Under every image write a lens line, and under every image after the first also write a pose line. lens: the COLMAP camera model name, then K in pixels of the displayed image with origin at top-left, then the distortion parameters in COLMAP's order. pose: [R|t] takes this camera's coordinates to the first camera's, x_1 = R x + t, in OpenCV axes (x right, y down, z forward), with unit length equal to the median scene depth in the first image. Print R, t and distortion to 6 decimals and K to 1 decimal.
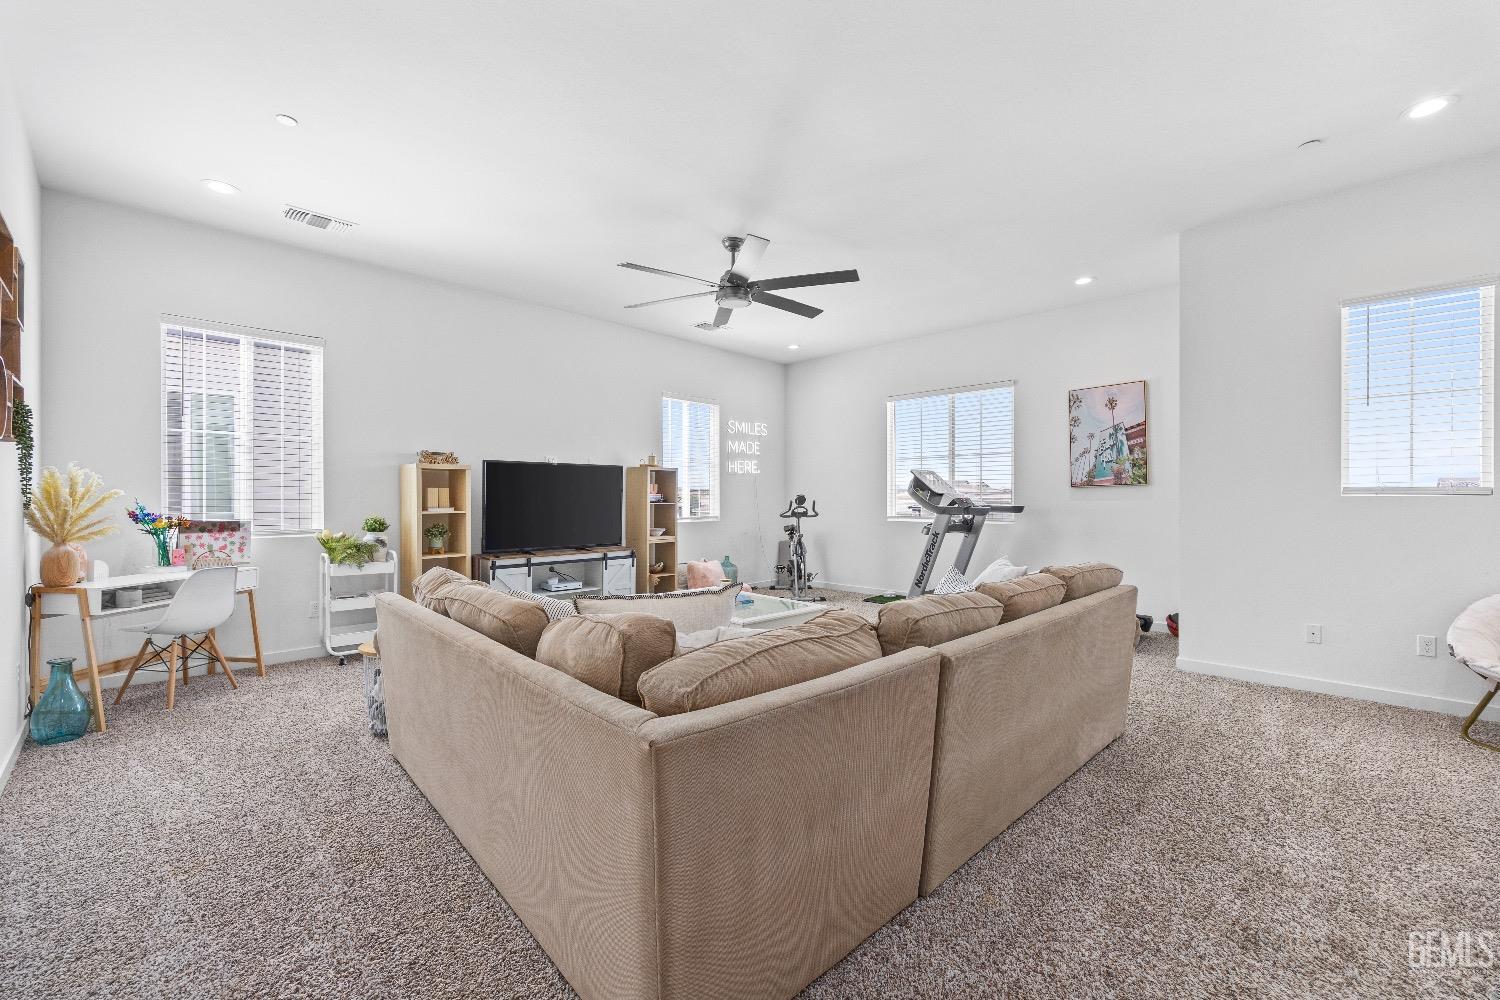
lens RADIAL K [[604.4, 0, 741.6], [0, 604.4, 500.2], [0, 0, 1]] dist [-0.000100, -0.000578]
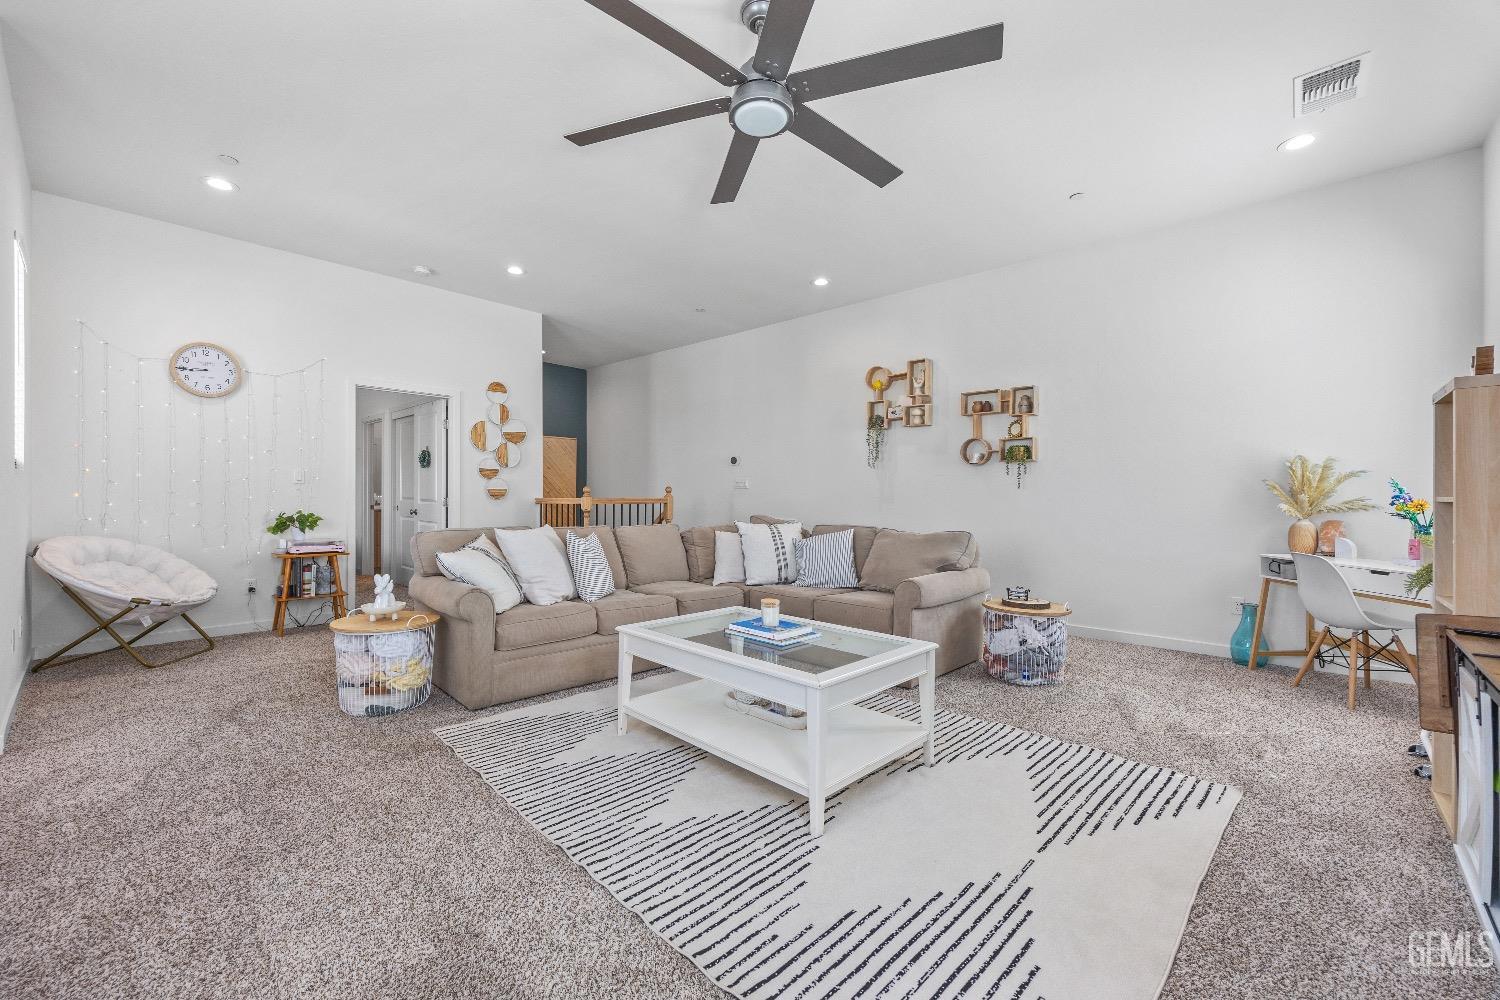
lens RADIAL K [[606.4, 0, 750.1], [0, 606.4, 495.2], [0, 0, 1]] dist [-0.001929, -0.000459]
pose [[-0.999417, -0.000712, -0.034135, 0.006309], [-0.000613, 0.999996, -0.002908, 0.016744], [0.034137, -0.002885, -0.999413, 1.180508]]
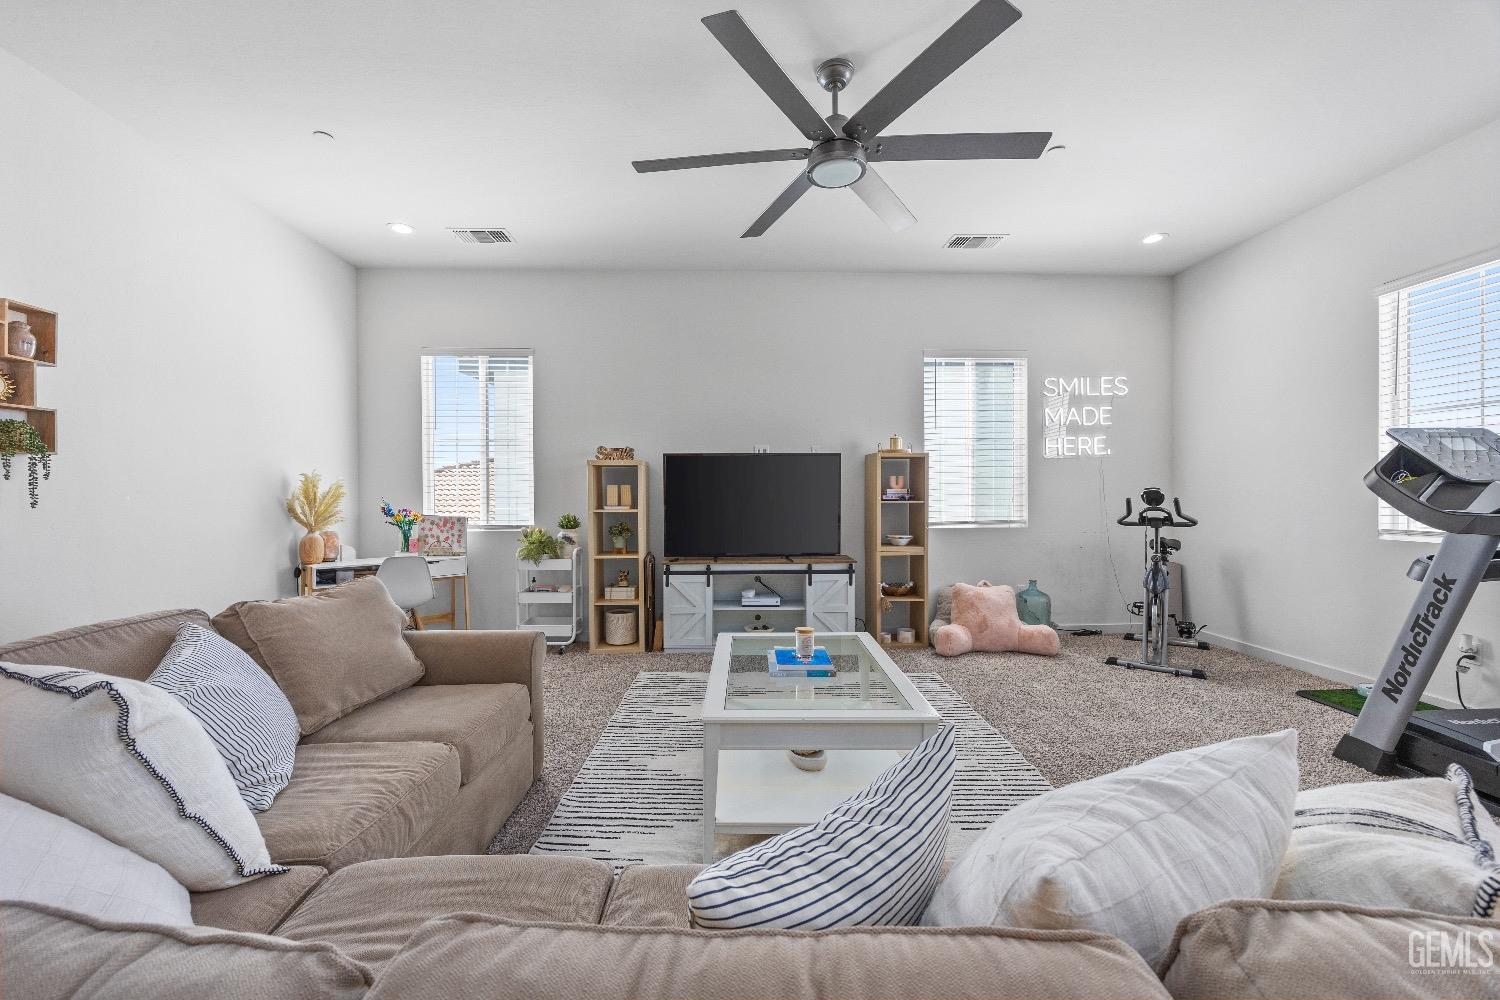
lens RADIAL K [[604.4, 0, 741.6], [0, 604.4, 500.2], [0, 0, 1]] dist [-0.000100, -0.000578]
pose [[0.729857, 0.003978, -0.683588, 0.252561], [0.001808, 0.999968, 0.007749, -0.003035], [0.683597, -0.006891, 0.729827, 0.371992]]
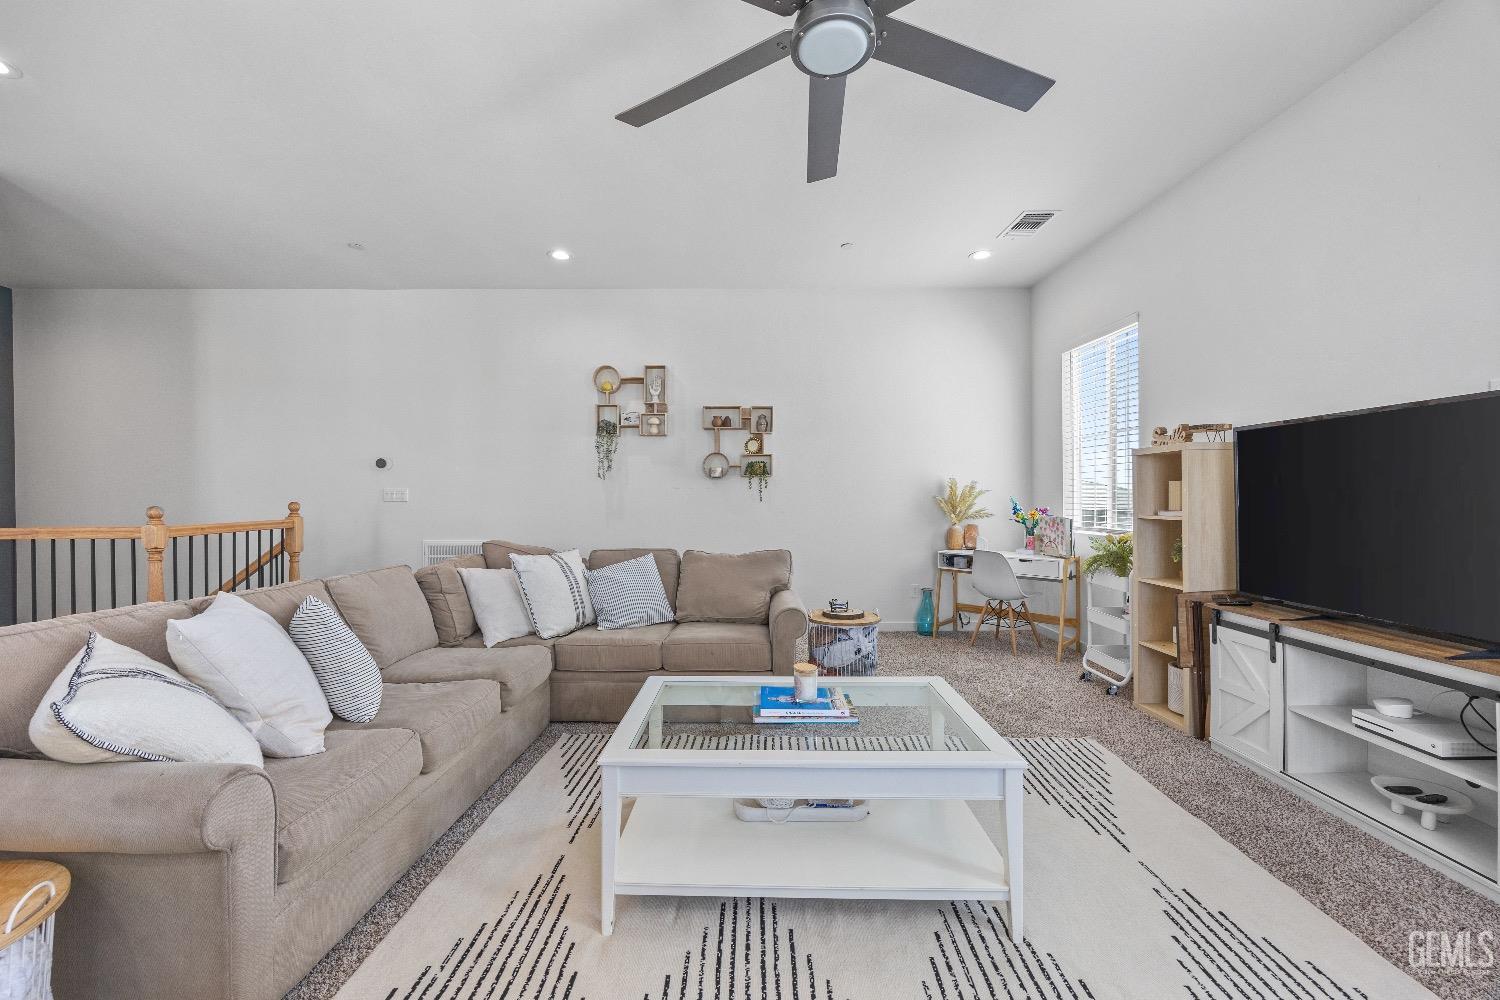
lens RADIAL K [[596.2, 0, 750.8], [0, 596.2, 491.5], [0, 0, 1]] dist [-0.000629, -0.000049]
pose [[-0.697437, 0.002330, -0.716642, 0.245179], [0.008273, 0.999954, -0.004800, -0.006896], [0.716598, -0.009276, -0.697425, 0.954010]]
